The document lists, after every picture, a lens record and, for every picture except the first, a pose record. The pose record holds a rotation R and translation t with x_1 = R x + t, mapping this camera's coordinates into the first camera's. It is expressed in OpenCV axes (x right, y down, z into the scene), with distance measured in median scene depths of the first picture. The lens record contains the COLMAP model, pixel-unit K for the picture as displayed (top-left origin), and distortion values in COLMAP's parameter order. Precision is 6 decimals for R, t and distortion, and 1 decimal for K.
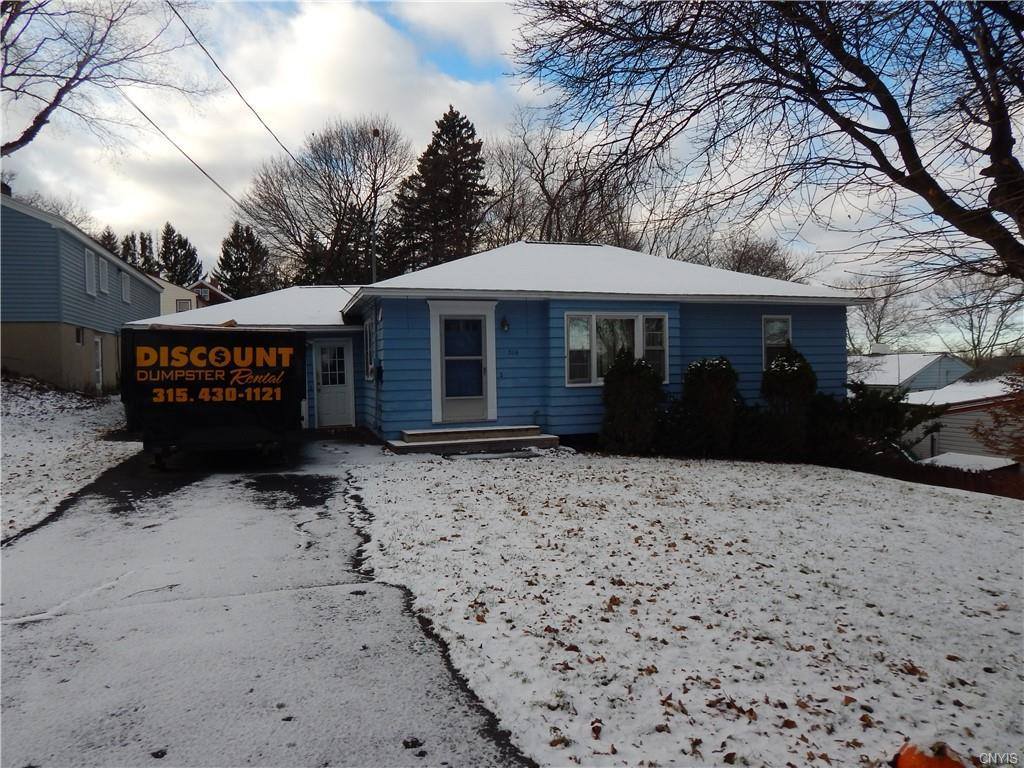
lens RADIAL K [[681.6, 0, 512.0], [0, 681.6, 381.4], [0, 0, 1]] dist [0.007534, -0.010139]
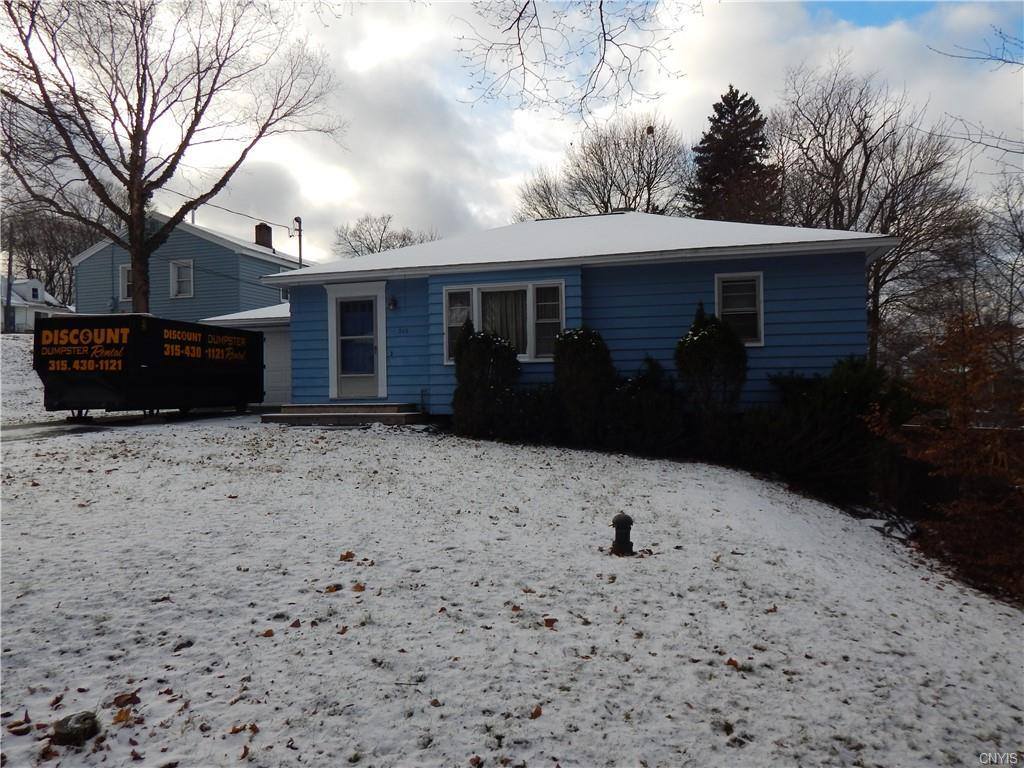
lens RADIAL K [[681.6, 0, 512.0], [0, 681.6, 382.7], [0, 0, 1]] dist [0.007534, -0.010139]
pose [[0.835666, 0.001605, -0.549235, 0.723388], [-0.006806, 0.999949, -0.007433, 0.042225], [0.549196, 0.009949, 0.835635, 0.261177]]
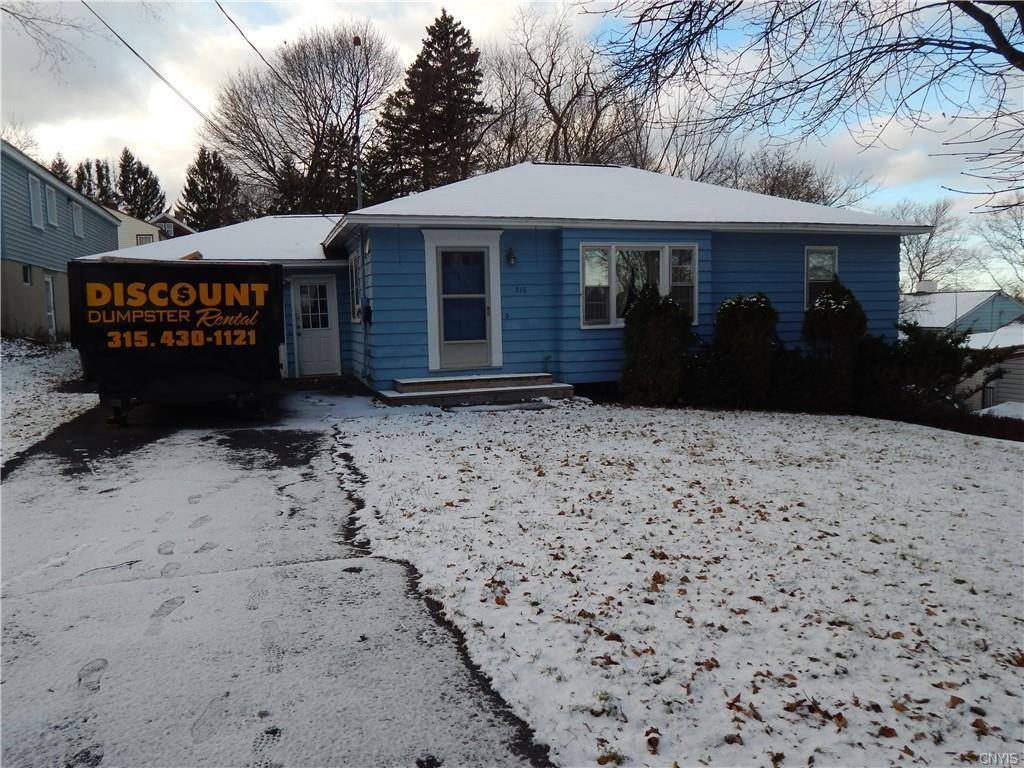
lens RADIAL K [[752.4, 0, 511.6], [0, 752.4, 378.5], [0, 0, 1]] dist [-0.001207, -0.008691]
pose [[0.999991, -0.004264, -0.000870, -0.009981], [0.004315, 0.997552, 0.069796, 0.003989], [0.000570, -0.069799, 0.997561, 0.033307]]
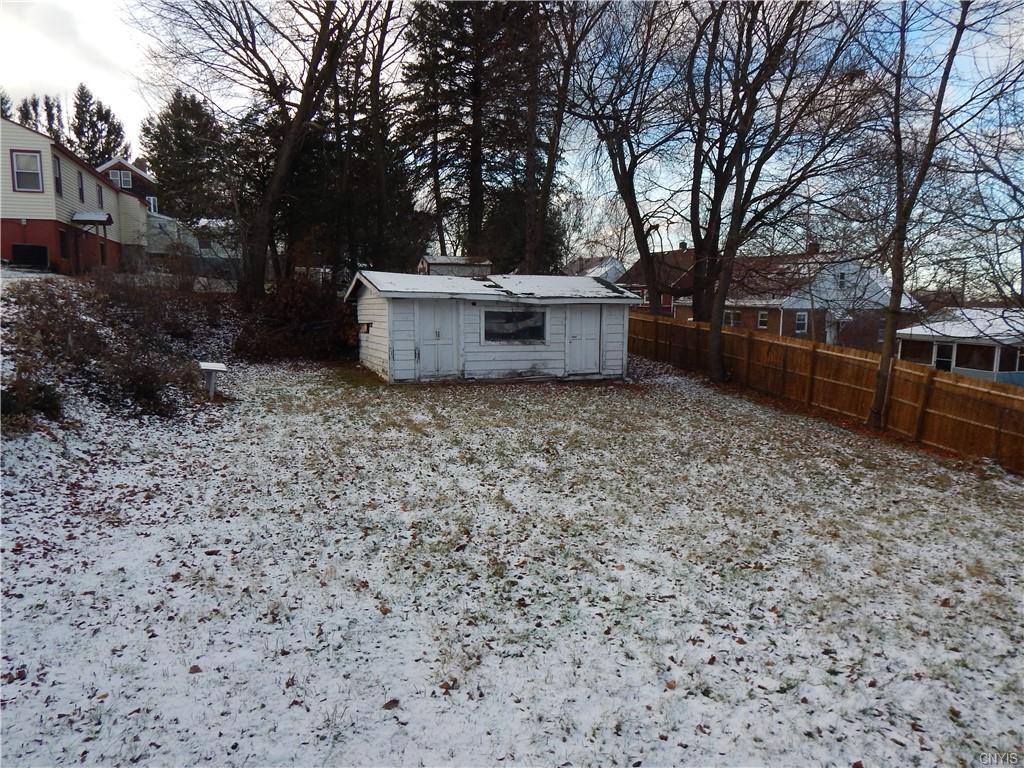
lens RADIAL K [[681.6, 0, 513.4], [0, 681.6, 379.1], [0, 0, 1]] dist [0.007534, -0.010139]
pose [[0.998455, 0.034420, 0.043613, -0.490473], [-0.038252, 0.995179, 0.090314, 0.003829], [-0.040294, -0.091842, 0.994958, 1.798256]]
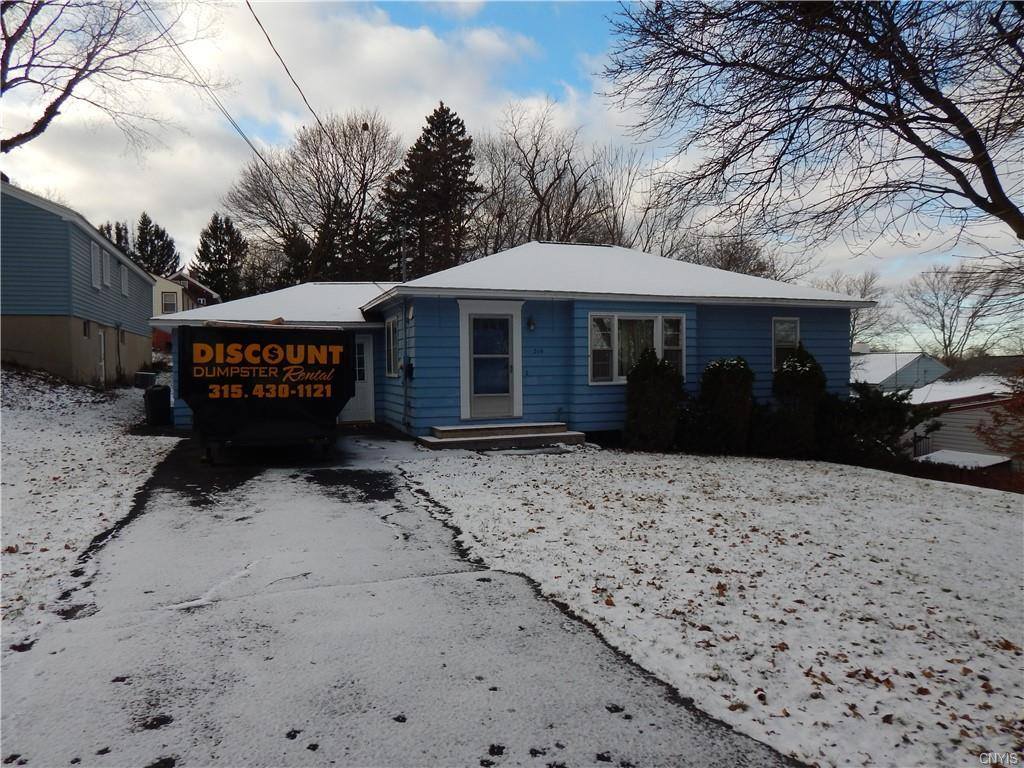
lens RADIAL K [[681.6, 0, 511.2], [0, 681.6, 379.6], [0, 0, 1]] dist [0.007534, -0.010139]
pose [[0.999292, 0.008022, 0.036745, -0.080526], [-0.008188, 0.999957, 0.004364, -0.003793], [-0.036709, -0.004661, 0.999315, -0.026359]]
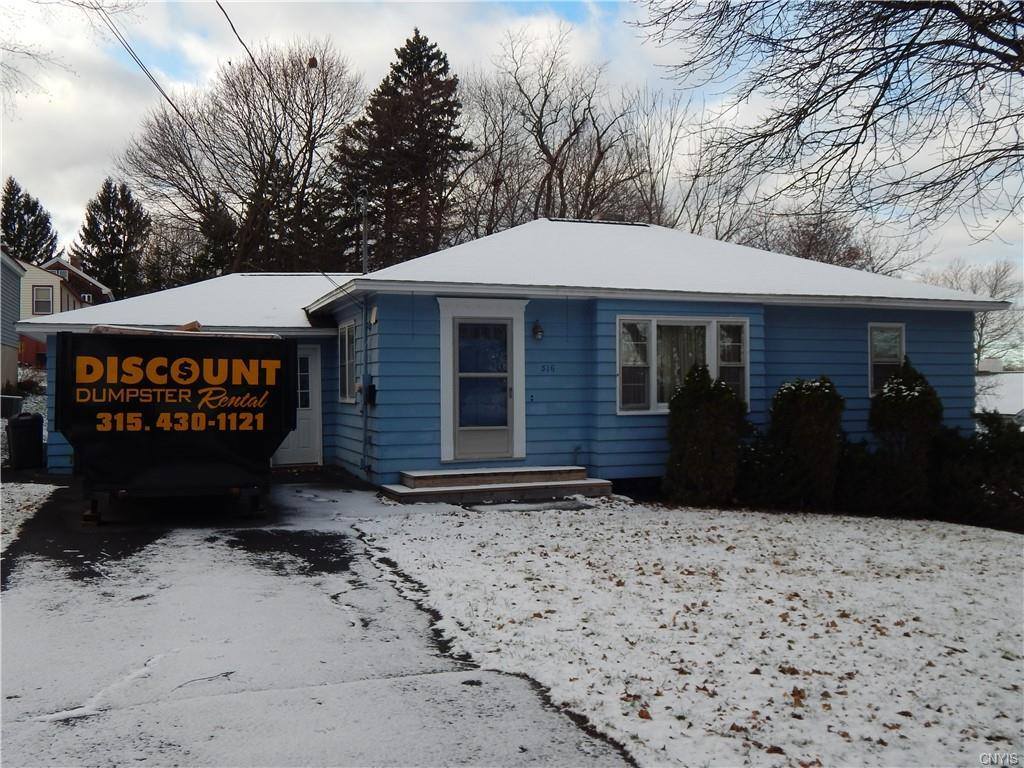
lens RADIAL K [[940.3, 0, 509.5], [0, 940.3, 375.5], [0, 0, 1]] dist [-0.005494, 0.000000]
pose [[0.999289, 0.012540, 0.035560, -0.080698], [-0.011510, 0.999513, -0.029002, -0.004069], [-0.035907, 0.028572, 0.998947, -0.031433]]
